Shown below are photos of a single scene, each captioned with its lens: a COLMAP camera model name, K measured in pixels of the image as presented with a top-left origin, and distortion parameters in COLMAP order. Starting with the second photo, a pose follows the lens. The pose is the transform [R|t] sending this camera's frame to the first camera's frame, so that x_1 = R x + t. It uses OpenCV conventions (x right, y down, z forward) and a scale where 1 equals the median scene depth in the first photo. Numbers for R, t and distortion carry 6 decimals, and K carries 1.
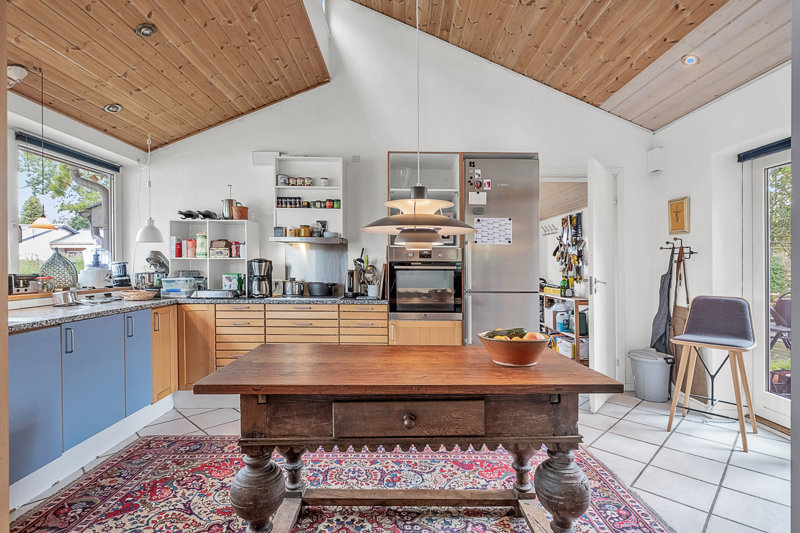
lens RADIAL K [[405.0, 0, 405.2], [0, 405.0, 276.5], [0, 0, 1]] dist [-0.003124, -0.000203]
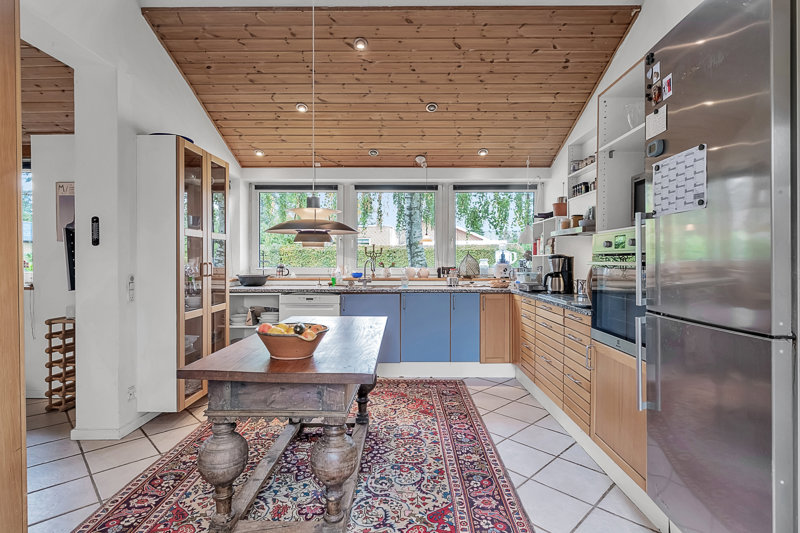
lens RADIAL K [[405.0, 0, 397.7], [0, 405.0, 280.5], [0, 0, 1]] dist [-0.003124, -0.000203]
pose [[-0.038177, 0.042686, -0.998359, 0.634655], [-0.028945, 0.998621, 0.043804, -0.013248], [0.998852, 0.030570, -0.036889, 0.653084]]
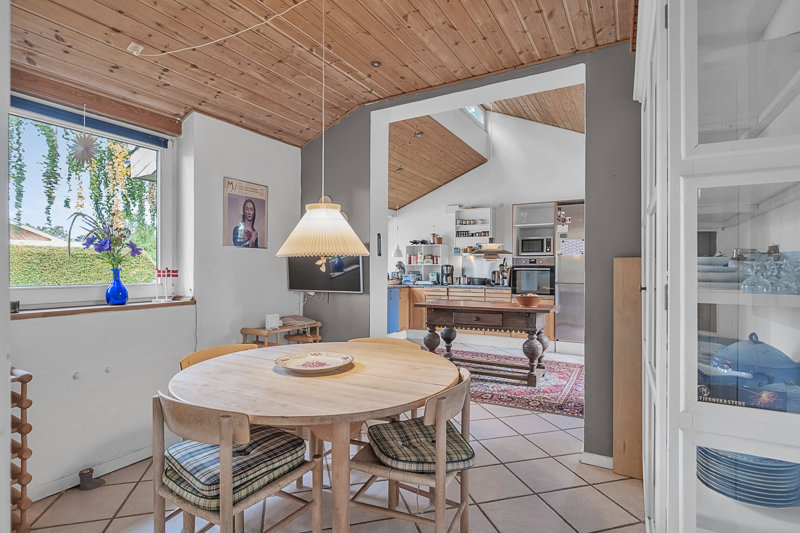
lens RADIAL K [[414.2, 0, 400.2], [0, 414.2, 269.3], [0, 0, 1]] dist [-0.000418, -0.000314]
pose [[0.862141, -0.002796, -0.506662, 0.435195], [-0.010800, 0.999656, -0.023895, 0.026460], [0.506554, 0.026073, 0.861814, -0.785330]]
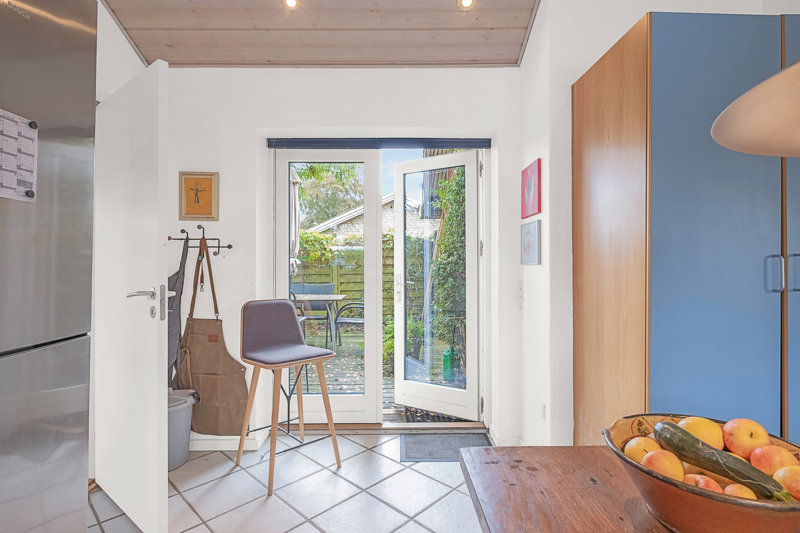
lens RADIAL K [[405.0, 0, 399.8], [0, 405.0, 260.1], [0, 0, 1]] dist [-0.003124, -0.000203]
pose [[0.018288, 0.004285, 0.999824, -0.056484], [0.023357, 0.999716, -0.004712, -0.021785], [-0.999560, 0.023439, 0.018182, 0.644748]]
